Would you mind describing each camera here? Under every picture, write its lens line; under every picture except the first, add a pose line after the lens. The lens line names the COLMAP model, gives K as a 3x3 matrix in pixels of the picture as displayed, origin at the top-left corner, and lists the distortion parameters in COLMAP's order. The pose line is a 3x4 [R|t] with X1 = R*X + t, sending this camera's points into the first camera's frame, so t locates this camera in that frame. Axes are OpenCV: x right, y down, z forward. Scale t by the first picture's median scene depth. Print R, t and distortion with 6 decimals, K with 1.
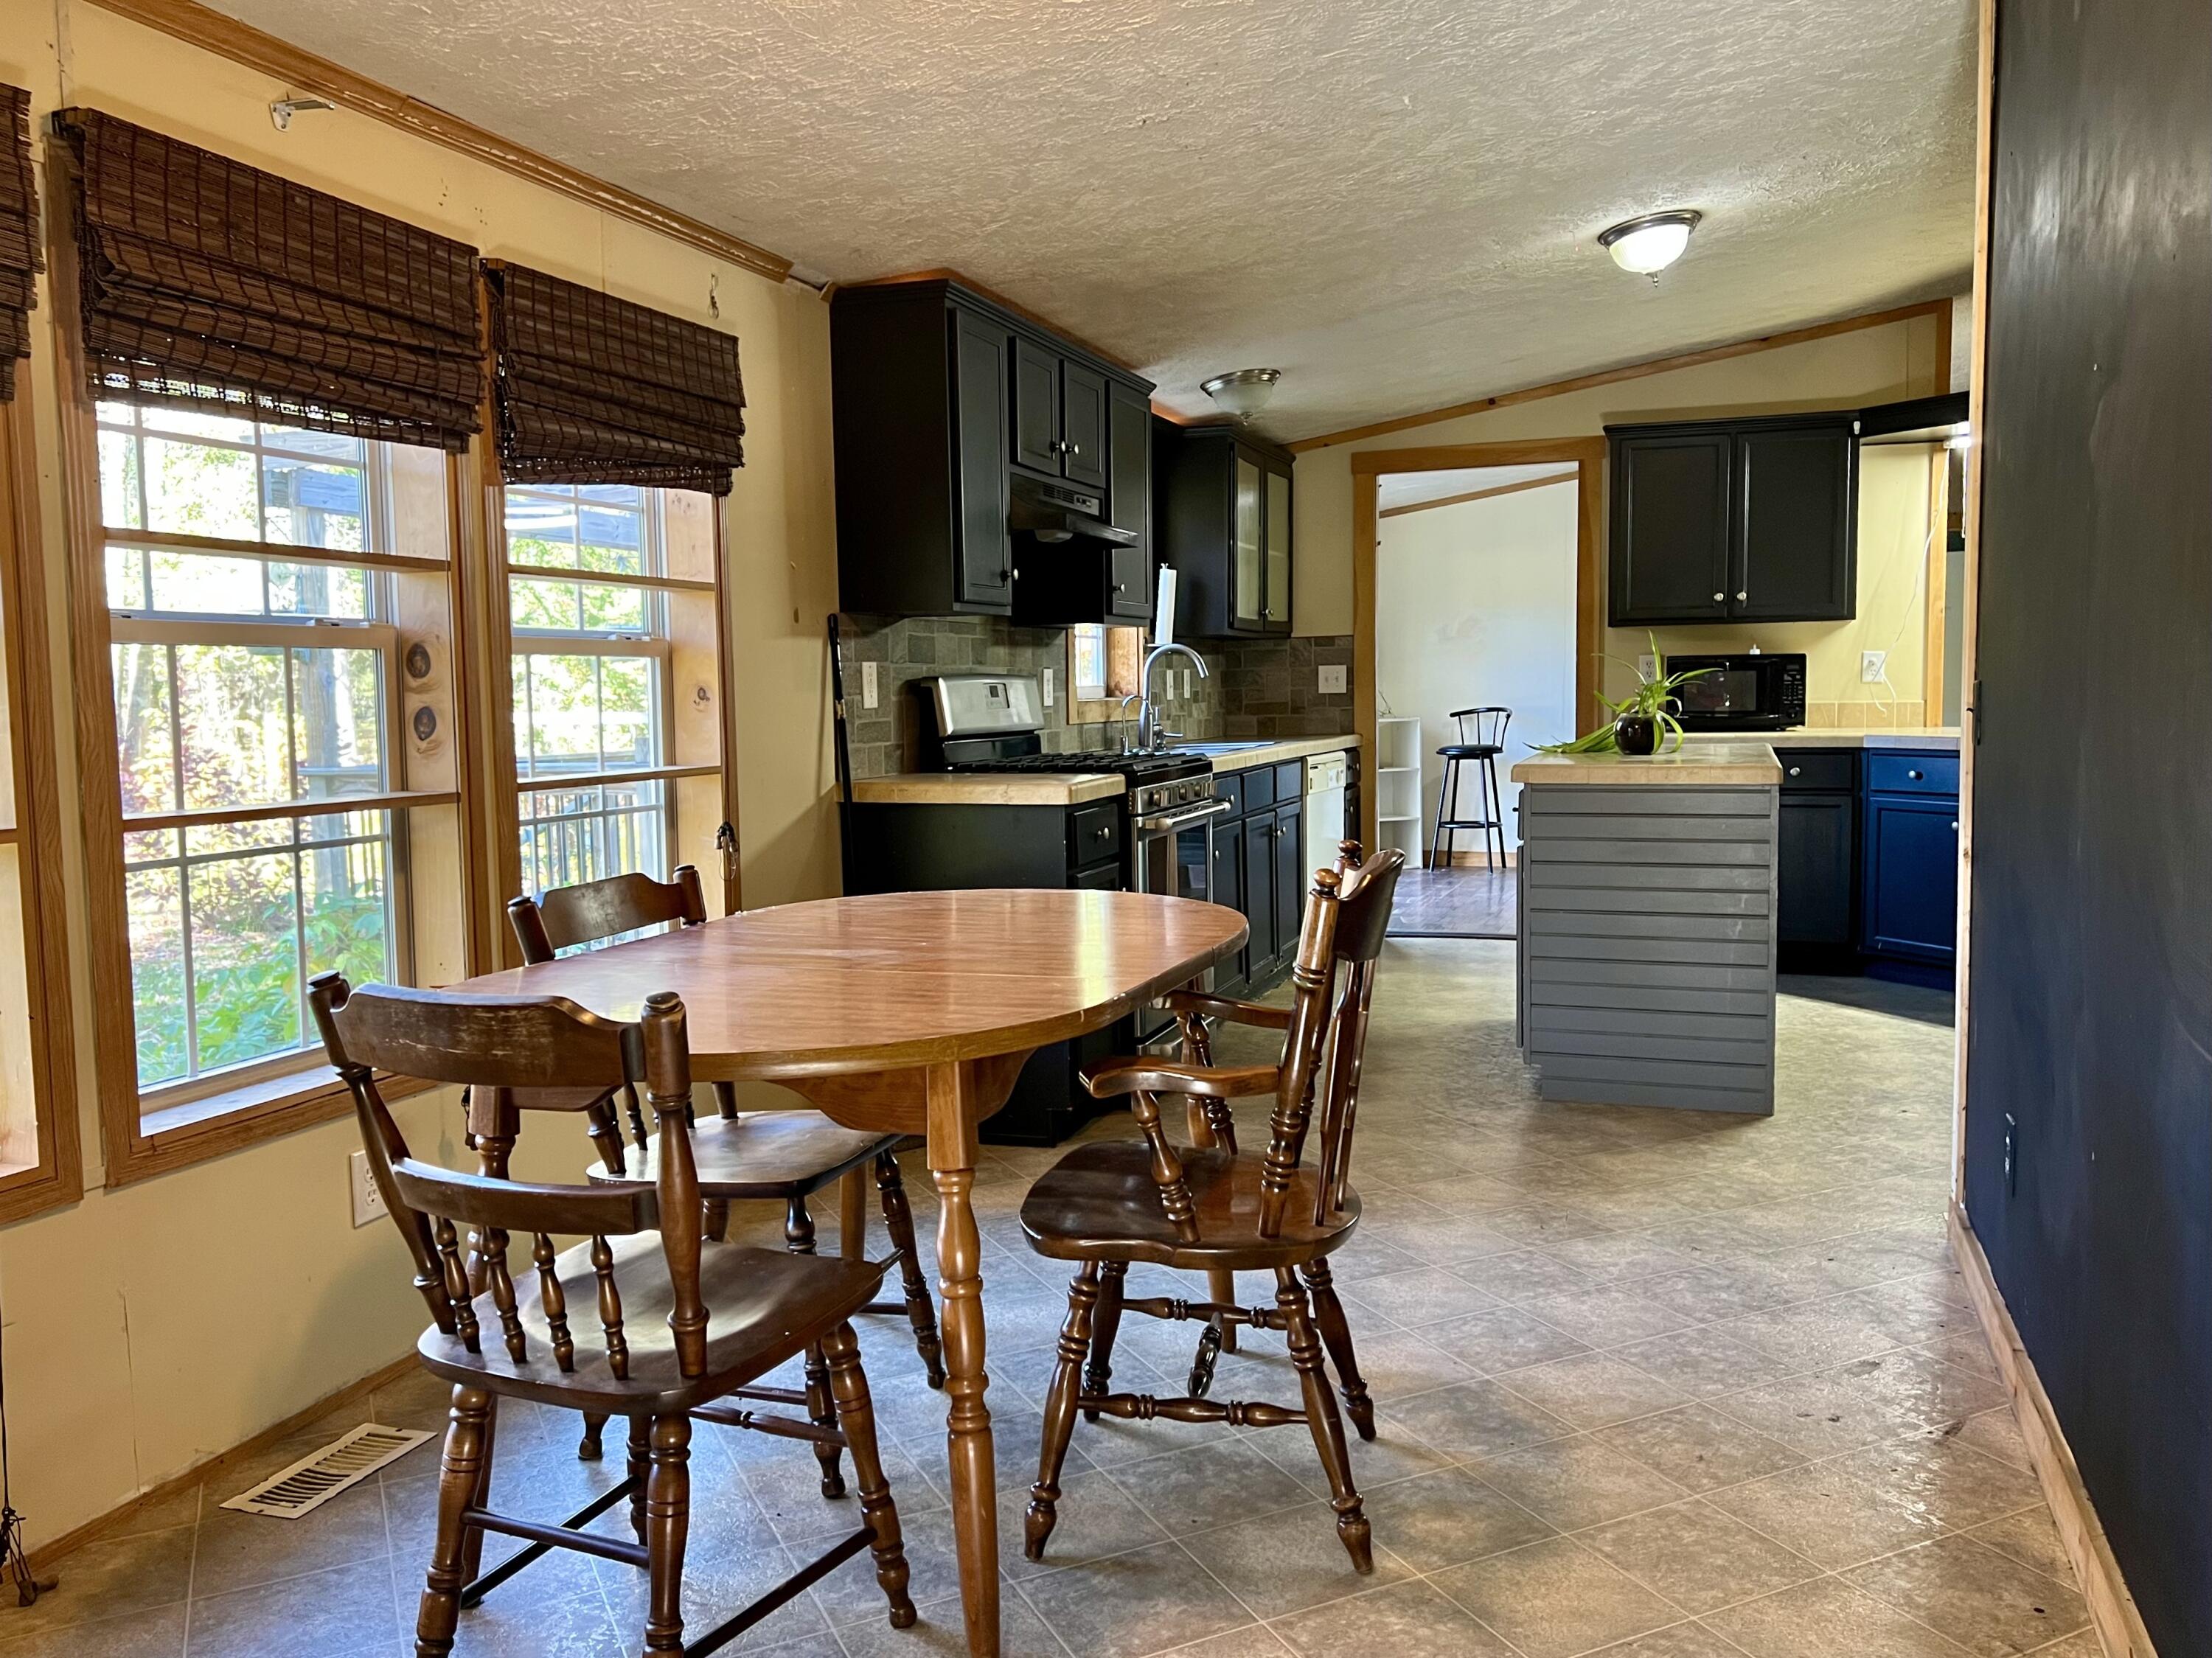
lens RADIAL K [[1734.6, 0, 1106.0], [0, 1734.6, 829.0], [0, 0, 1]] dist [0.041607, -0.003456]
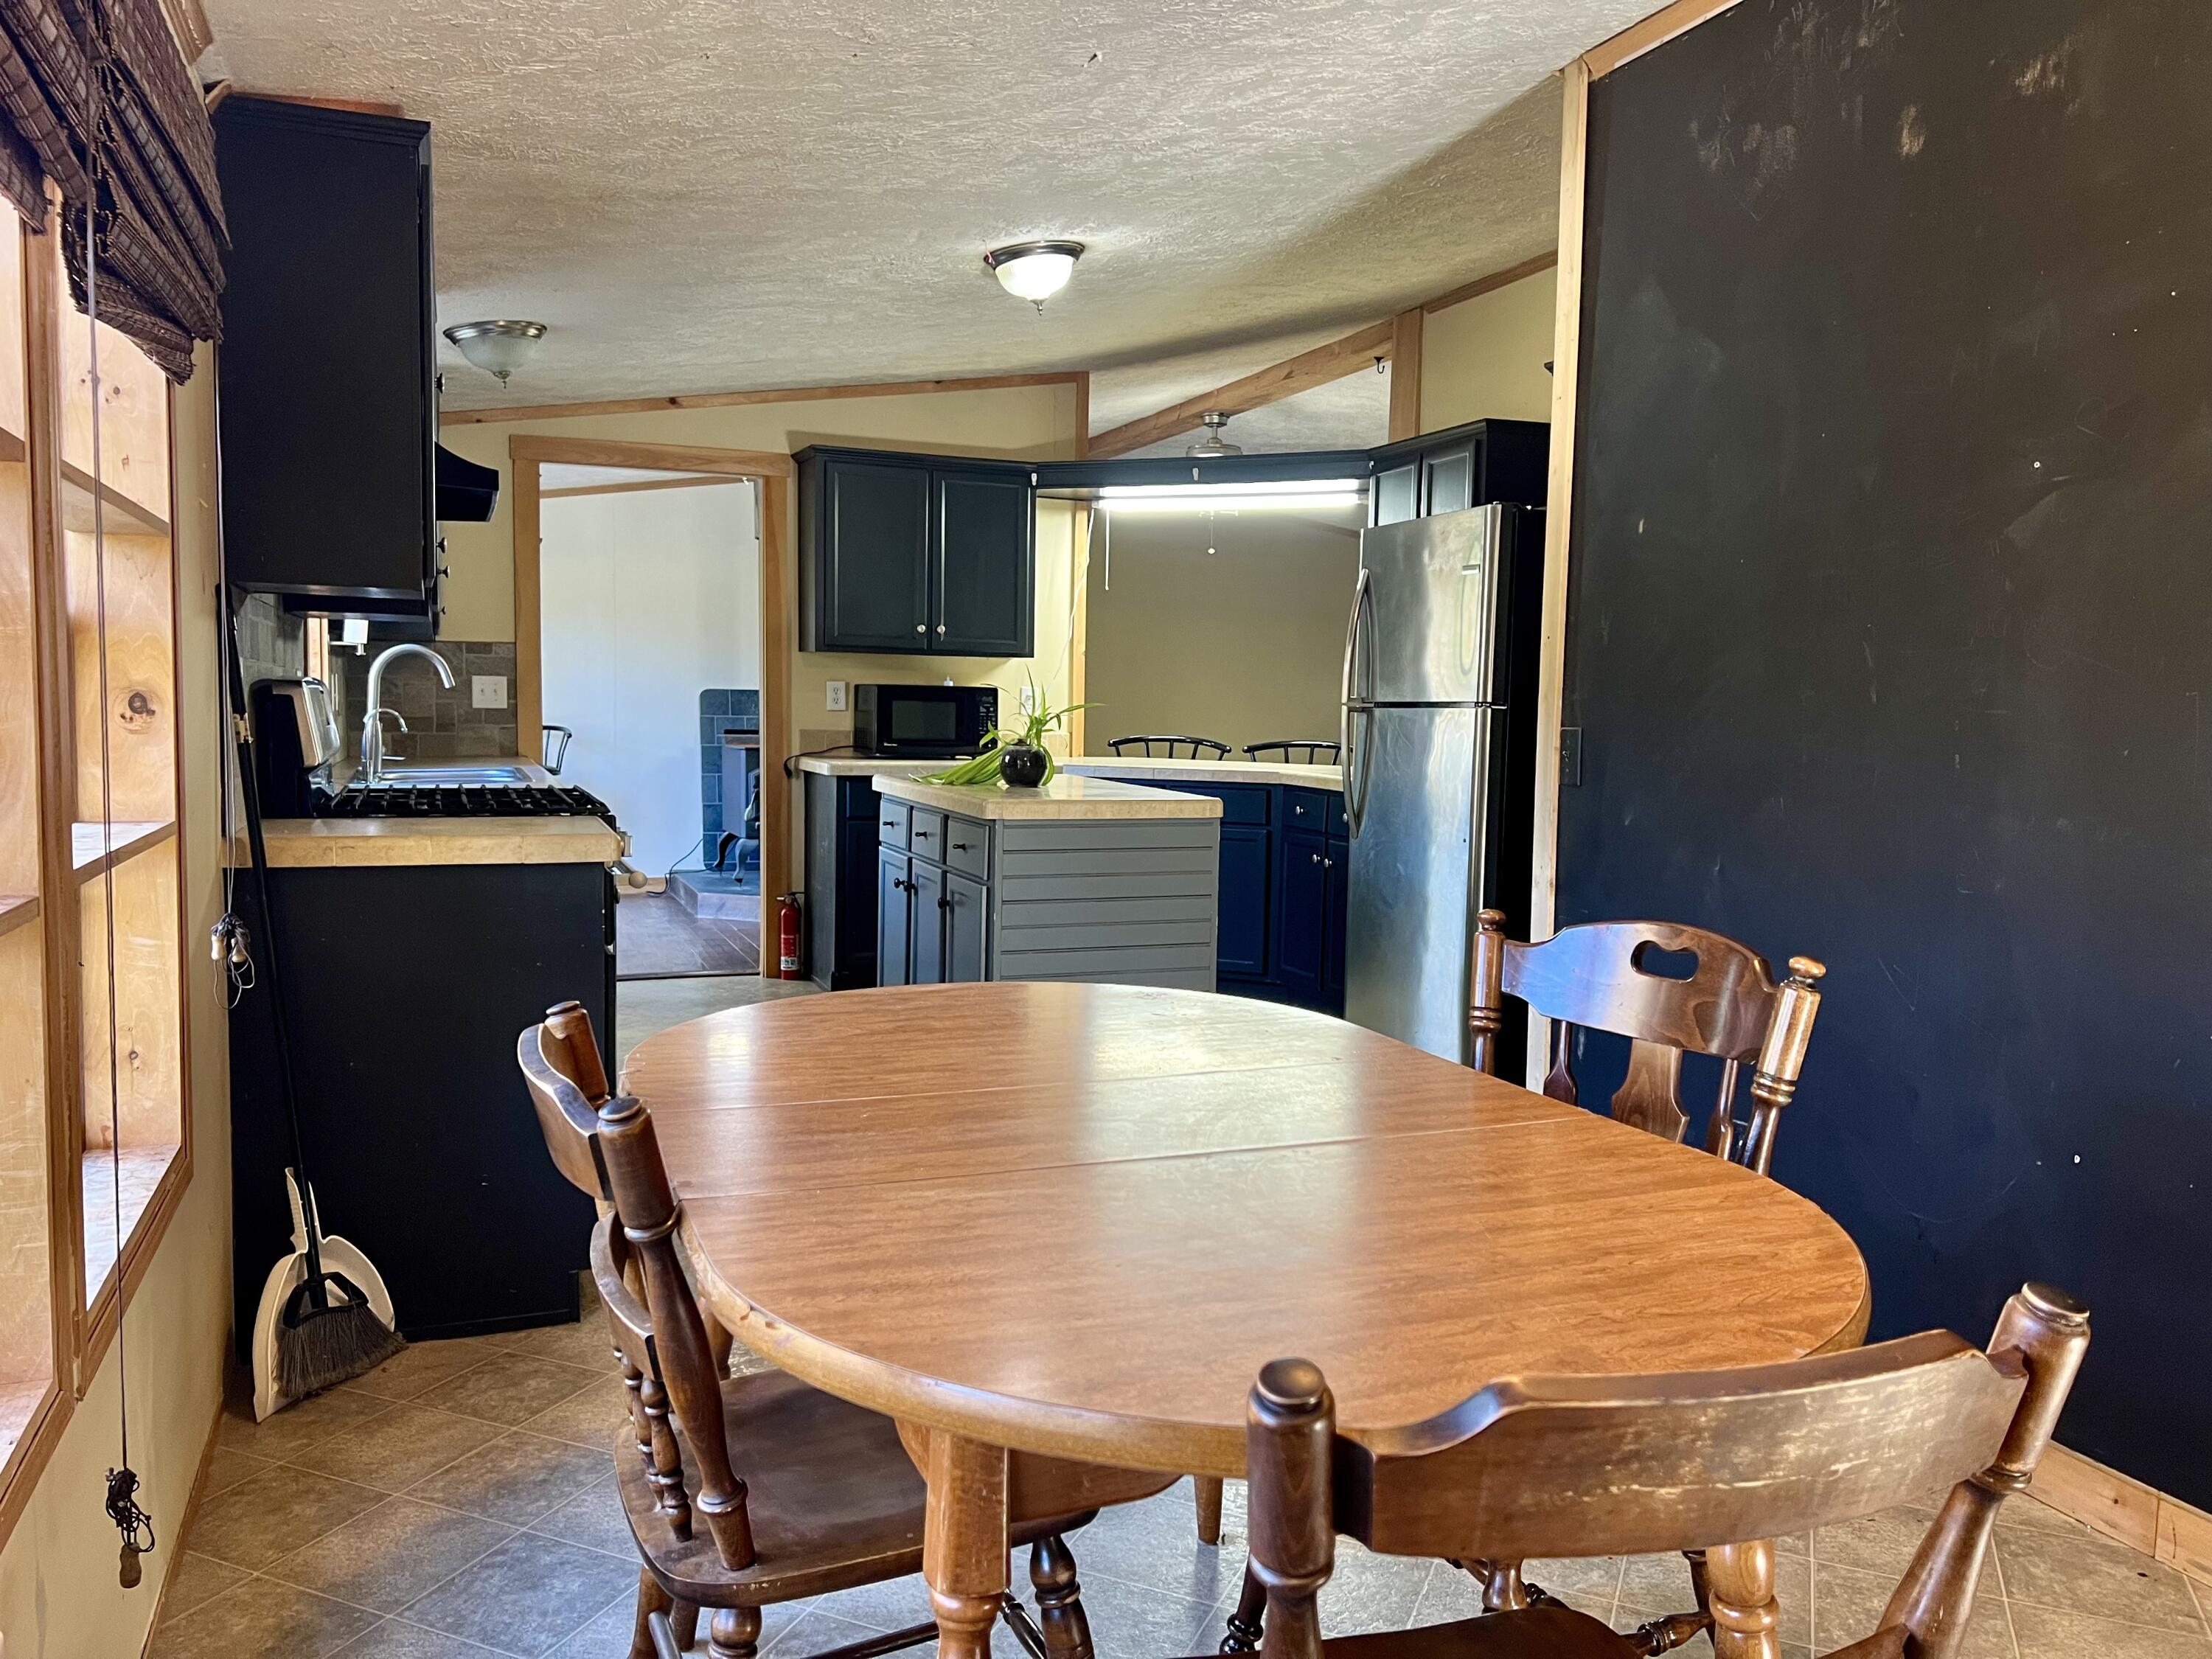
lens RADIAL K [[1669.4, 0, 1102.3], [0, 1669.4, 885.4], [0, 0, 1]] dist [0.043087, -0.005332]
pose [[0.771167, -0.037115, 0.635551, -0.284202], [0.020279, 0.999225, 0.033747, -0.018673], [-0.636310, -0.013136, 0.771321, 0.245733]]
